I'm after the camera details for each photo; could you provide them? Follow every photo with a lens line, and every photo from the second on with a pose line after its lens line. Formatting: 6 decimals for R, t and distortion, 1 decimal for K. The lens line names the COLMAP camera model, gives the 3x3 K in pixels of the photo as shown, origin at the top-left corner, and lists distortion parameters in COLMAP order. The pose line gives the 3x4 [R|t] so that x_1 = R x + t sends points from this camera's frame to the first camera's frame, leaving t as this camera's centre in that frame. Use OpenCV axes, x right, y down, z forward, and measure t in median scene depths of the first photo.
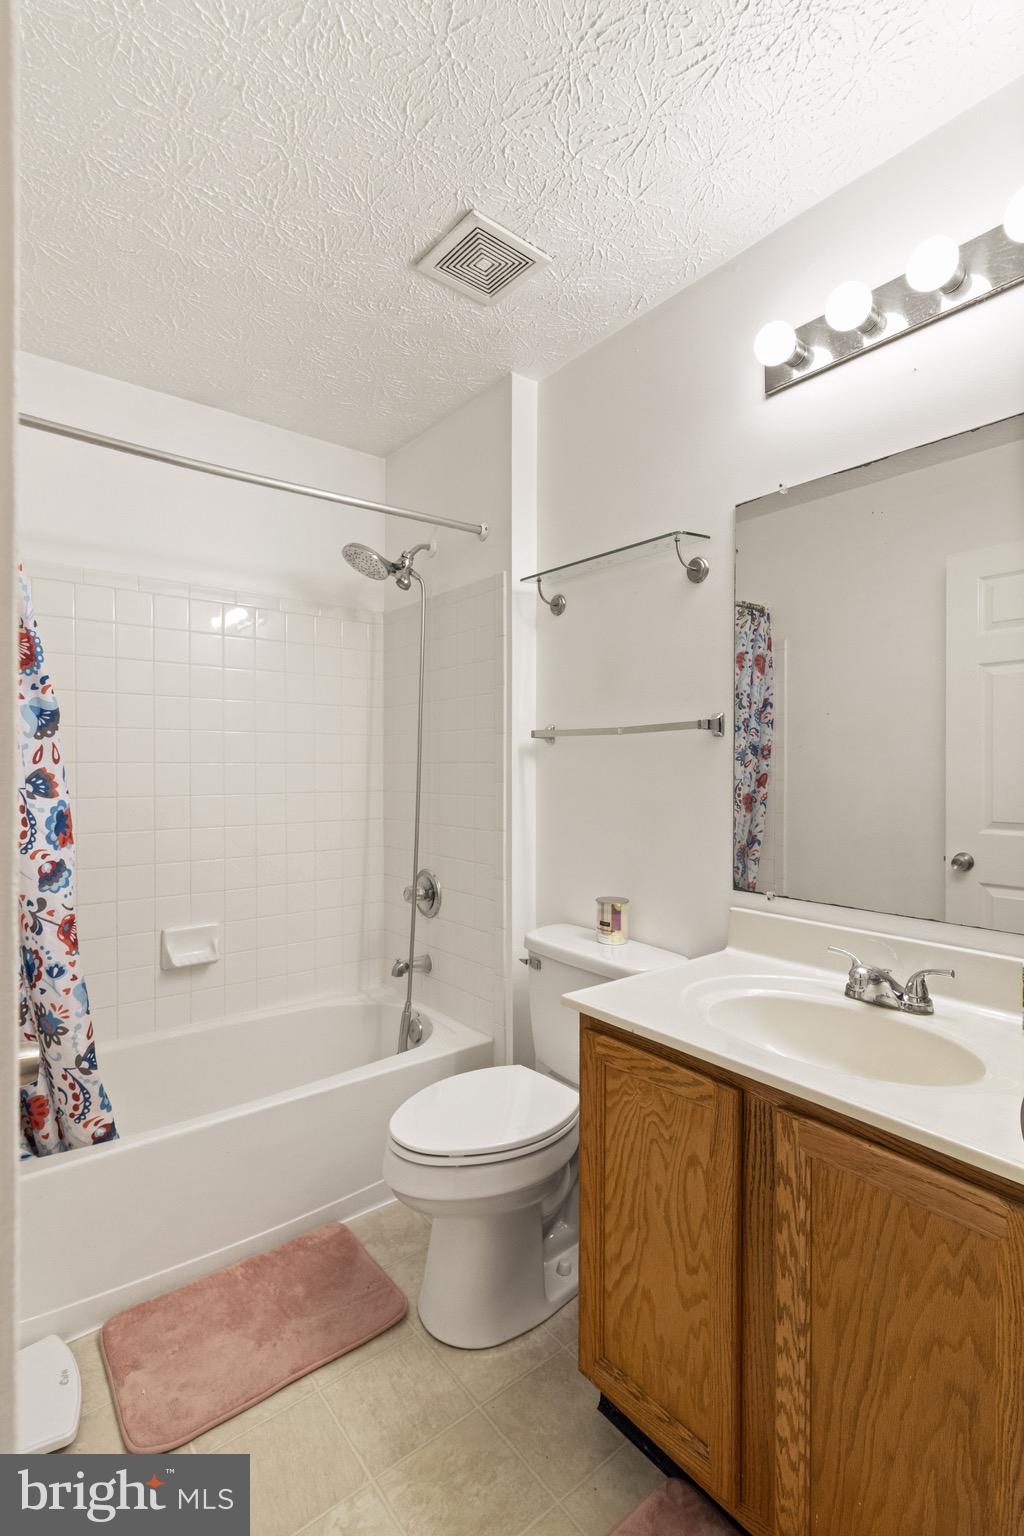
lens RADIAL K [[723.1, 0, 511.4], [0, 723.1, 752.3], [0, 0, 1]] dist [0.000843, 0.000062]
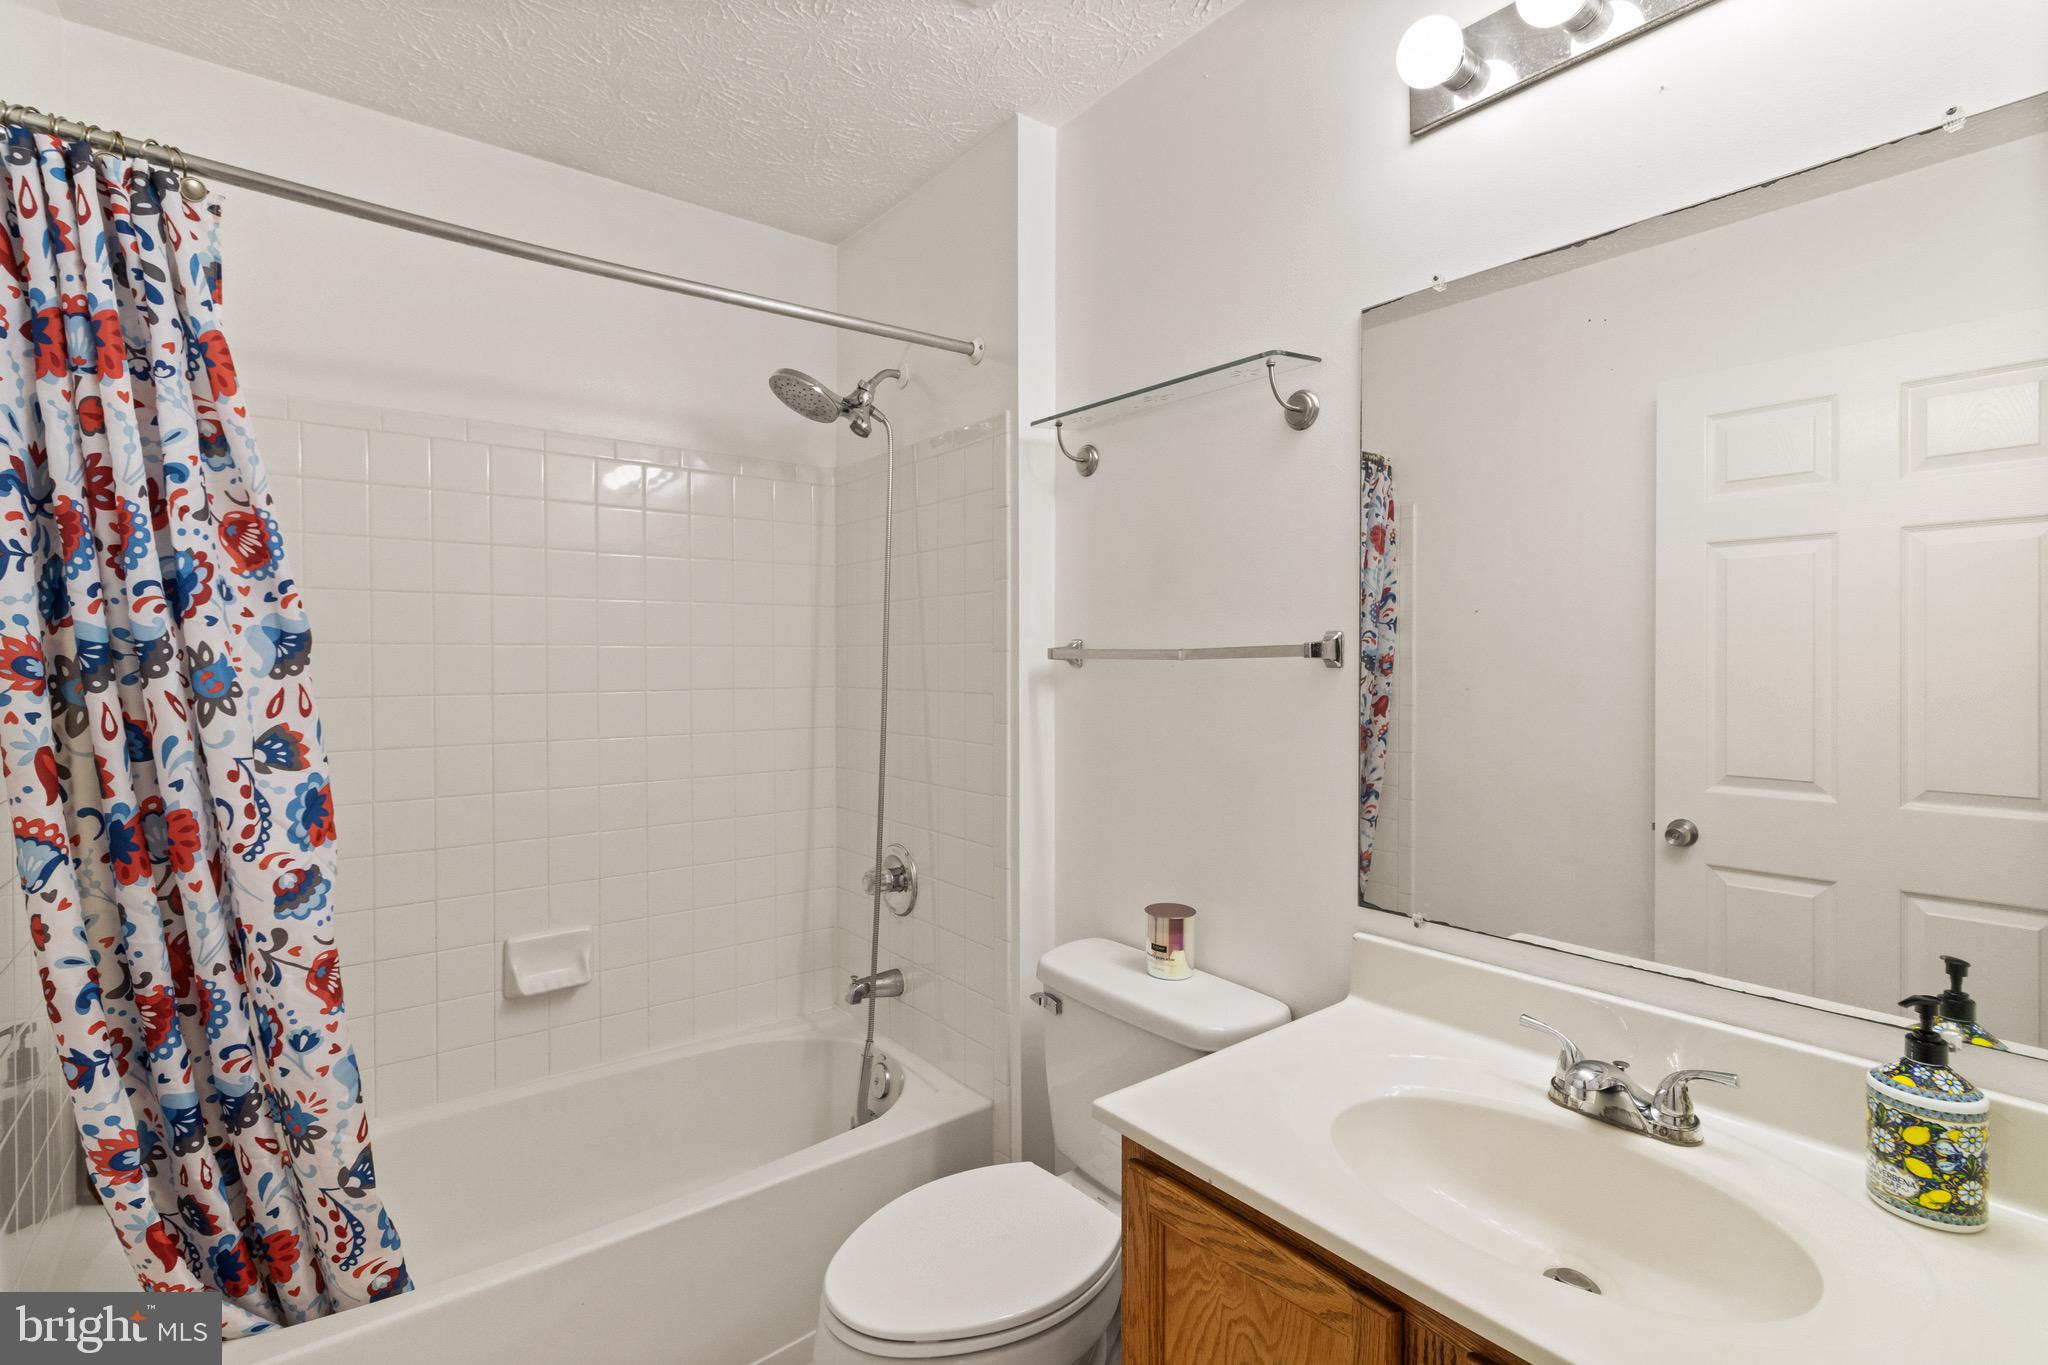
lens RADIAL K [[964.1, 0, 1022.3], [0, 964.1, 646.7], [0, 0, 1]] dist [0.000843, 0.000062]
pose [[0.999983, -0.002156, -0.005340, 0.010101], [0.002173, 0.999993, 0.003157, -0.040147], [0.005333, -0.003168, 0.999981, 0.123551]]
